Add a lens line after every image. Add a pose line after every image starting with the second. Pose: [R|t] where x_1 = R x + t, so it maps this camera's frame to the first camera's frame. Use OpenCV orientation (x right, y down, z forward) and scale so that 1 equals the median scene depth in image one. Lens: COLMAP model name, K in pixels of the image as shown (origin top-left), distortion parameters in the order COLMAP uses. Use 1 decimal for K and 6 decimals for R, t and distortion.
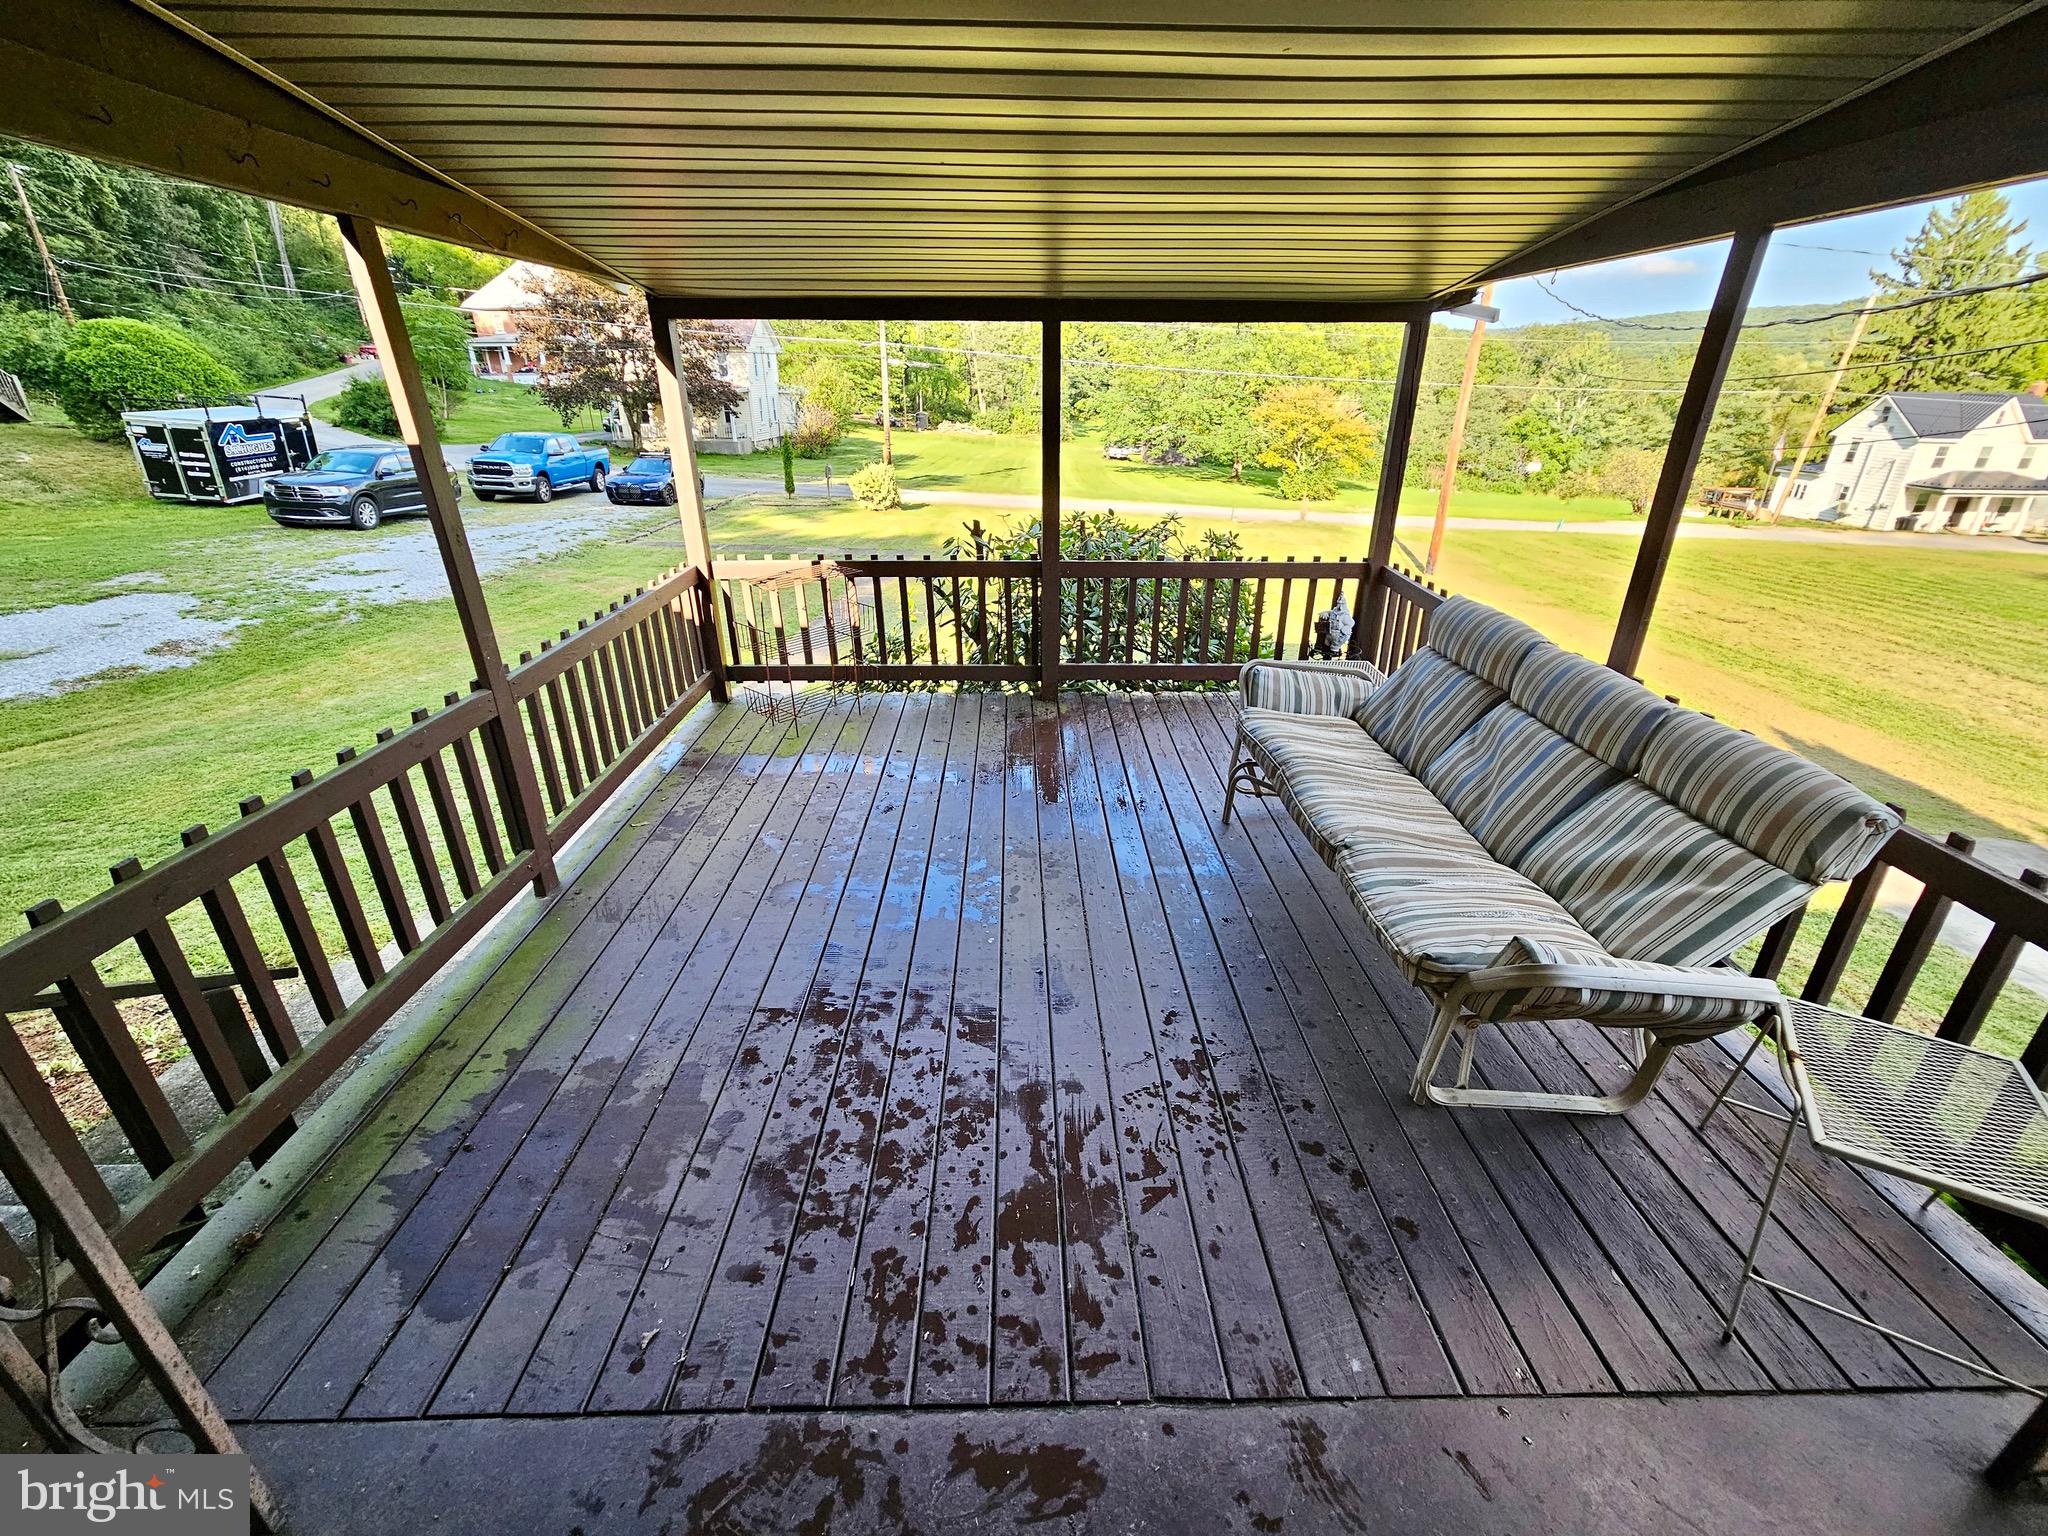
lens RADIAL K [[840.9, 0, 1025.6], [0, 840.9, 759.4], [0, 0, 1]] dist [0.000899, 0.000338]
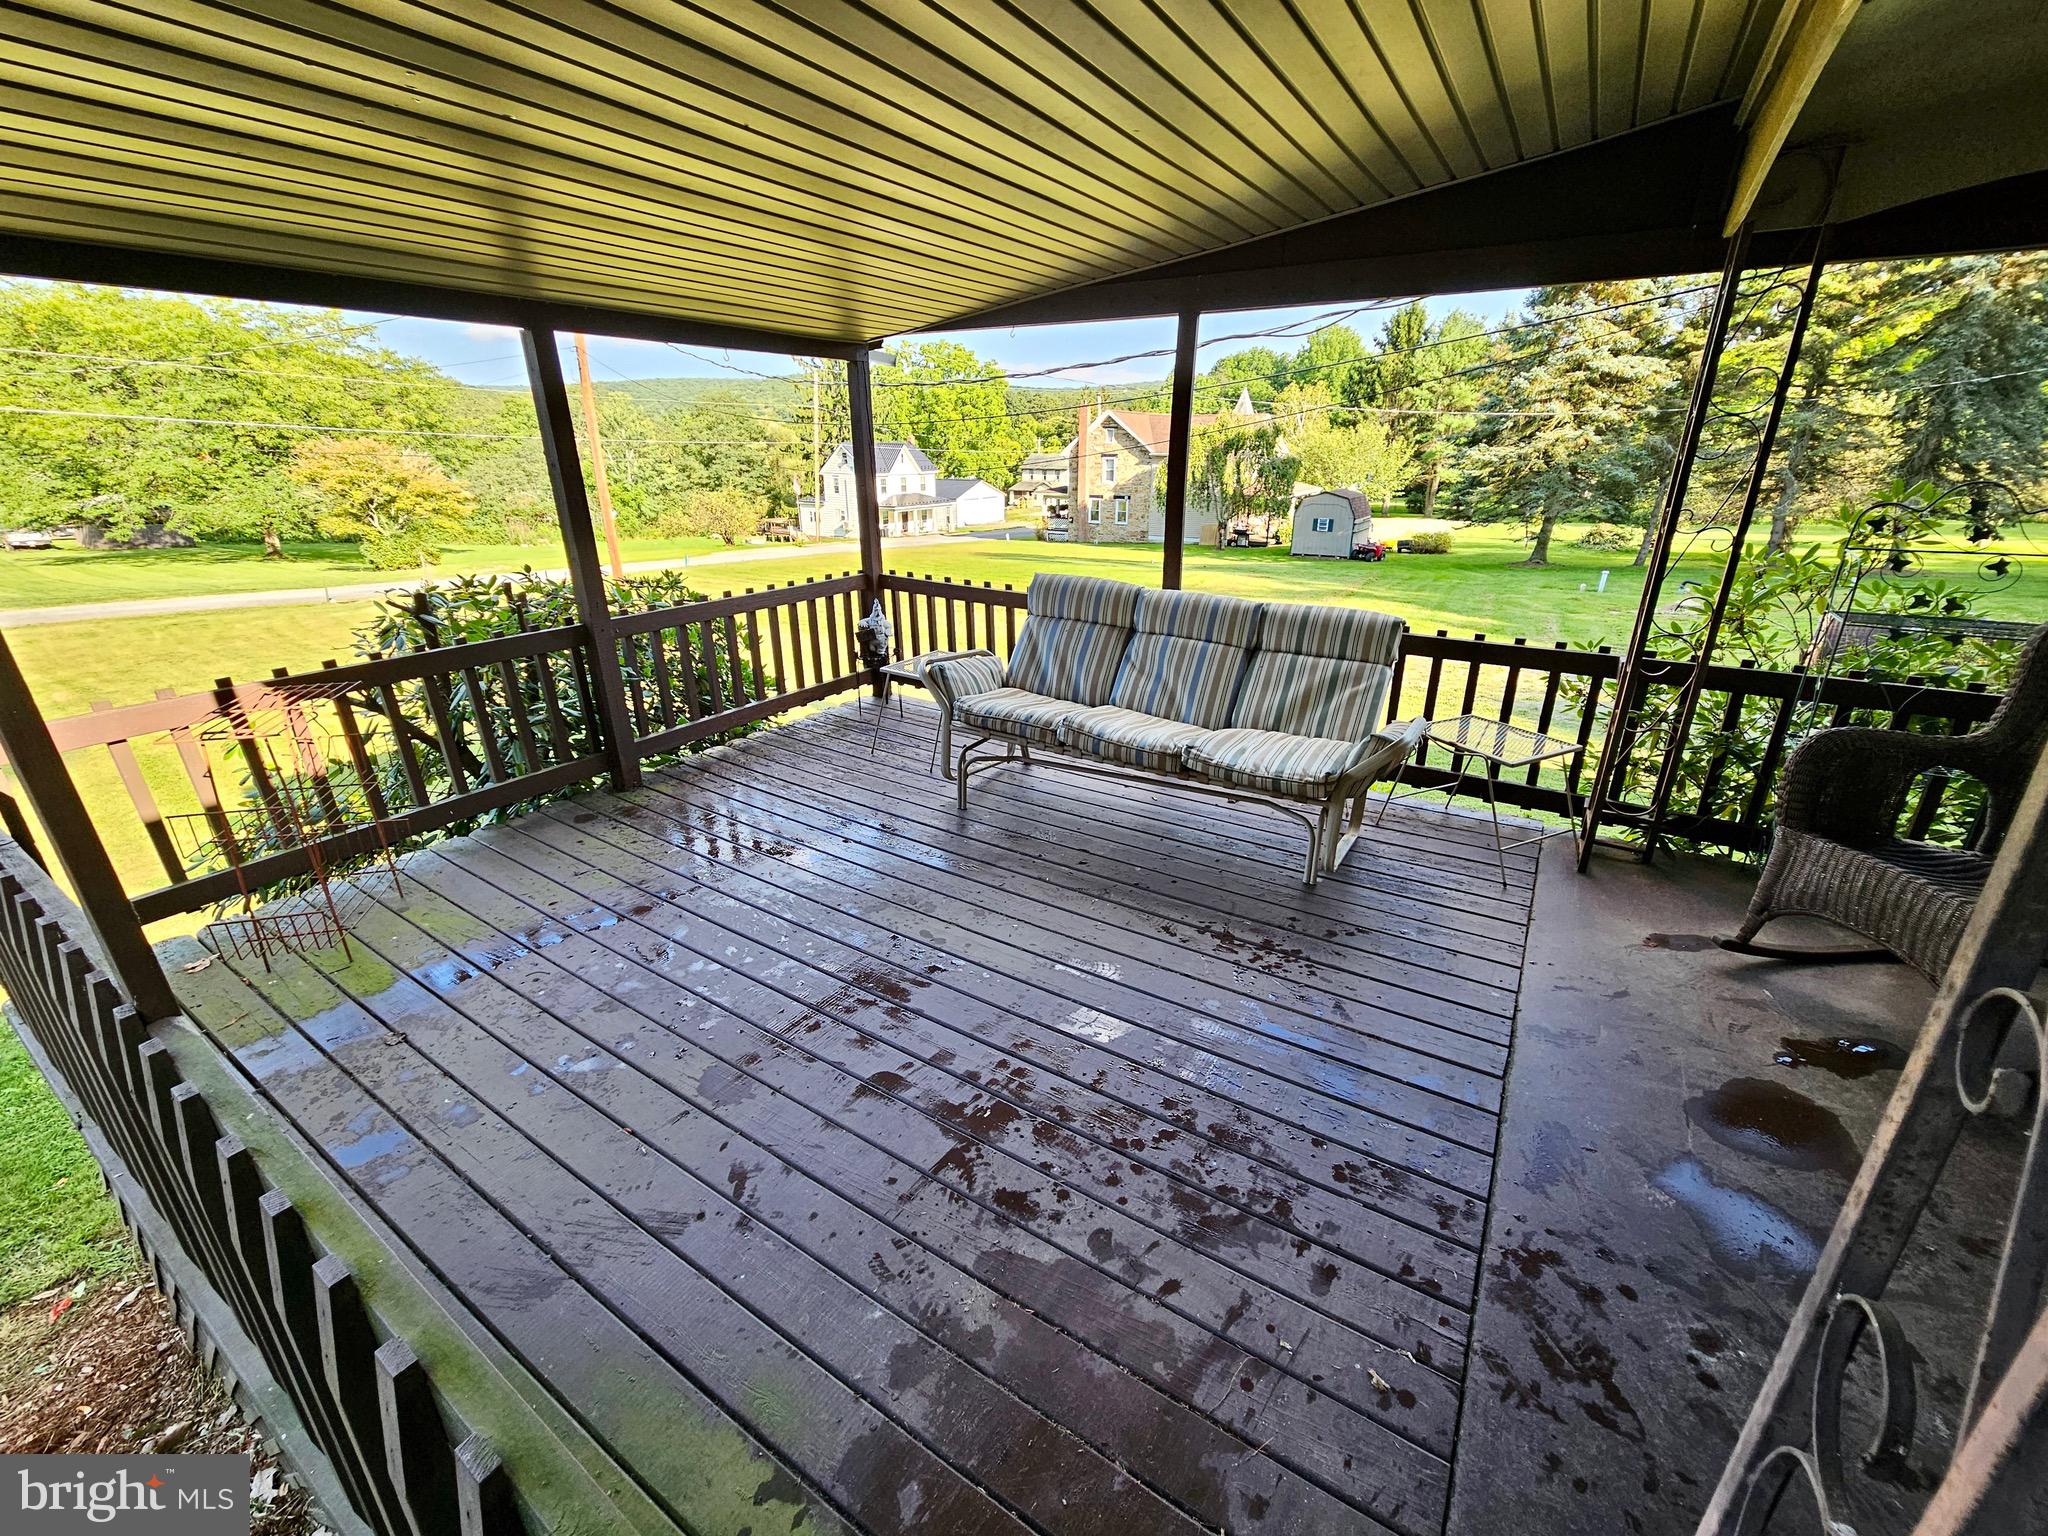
lens RADIAL K [[840.9, 0, 1020.5], [0, 840.9, 763.4], [0, 0, 1]] dist [0.000899, 0.000338]
pose [[0.550555, -0.304131, 0.777427, -0.413950], [0.344864, 0.930955, 0.119967, -0.063594], [-0.760236, 0.202058, 0.617426, 0.210823]]
